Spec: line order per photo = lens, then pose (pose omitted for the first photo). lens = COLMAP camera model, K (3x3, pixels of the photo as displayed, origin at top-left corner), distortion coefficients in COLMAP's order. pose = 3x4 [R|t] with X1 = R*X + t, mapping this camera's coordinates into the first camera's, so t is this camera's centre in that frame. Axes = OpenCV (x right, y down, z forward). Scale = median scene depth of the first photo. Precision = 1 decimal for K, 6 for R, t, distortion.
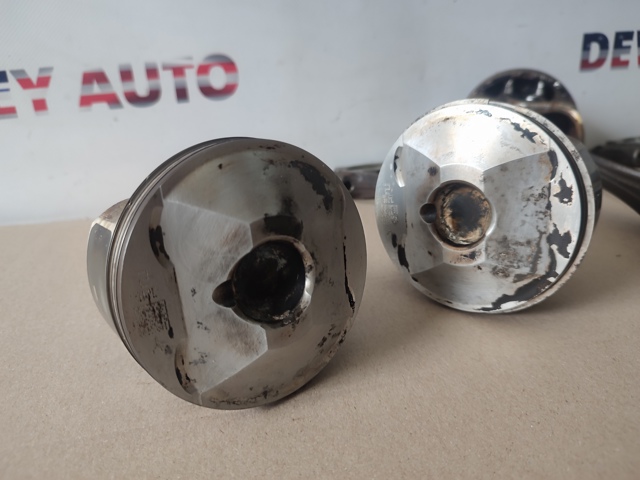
lens RADIAL K [[484.8, 0, 311.5], [0, 484.8, 226.8], [0, 0, 1]] dist [-0.037012, -0.006197]
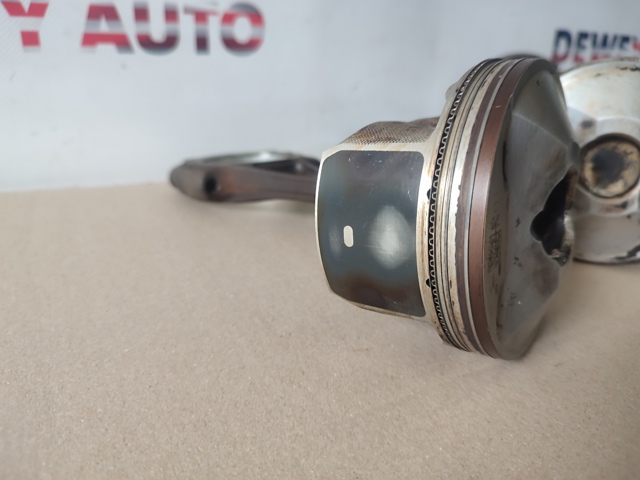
lens RADIAL K [[484.8, 0, 305.3], [0, 484.8, 236.0], [0, 0, 1]] dist [-0.037012, -0.006197]
pose [[0.961260, -0.008743, 0.275503, -0.347297], [0.002828, 0.999757, 0.021859, 0.056688], [-0.275627, -0.020233, 0.961052, 0.107074]]
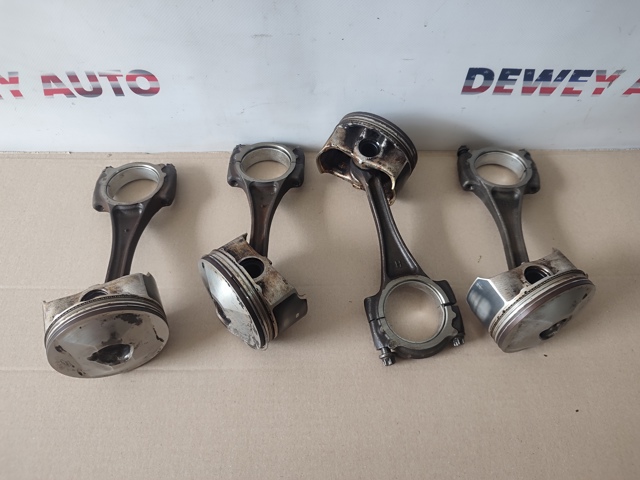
lens RADIAL K [[484.8, 0, 322.2], [0, 484.8, 238.7], [0, 0, 1]] dist [-0.037012, -0.006197]
pose [[0.981483, 0.188334, -0.034938, 0.414018], [-0.128381, 0.782153, 0.609717, -0.865576], [0.142158, -0.593942, 0.791849, -0.199216]]
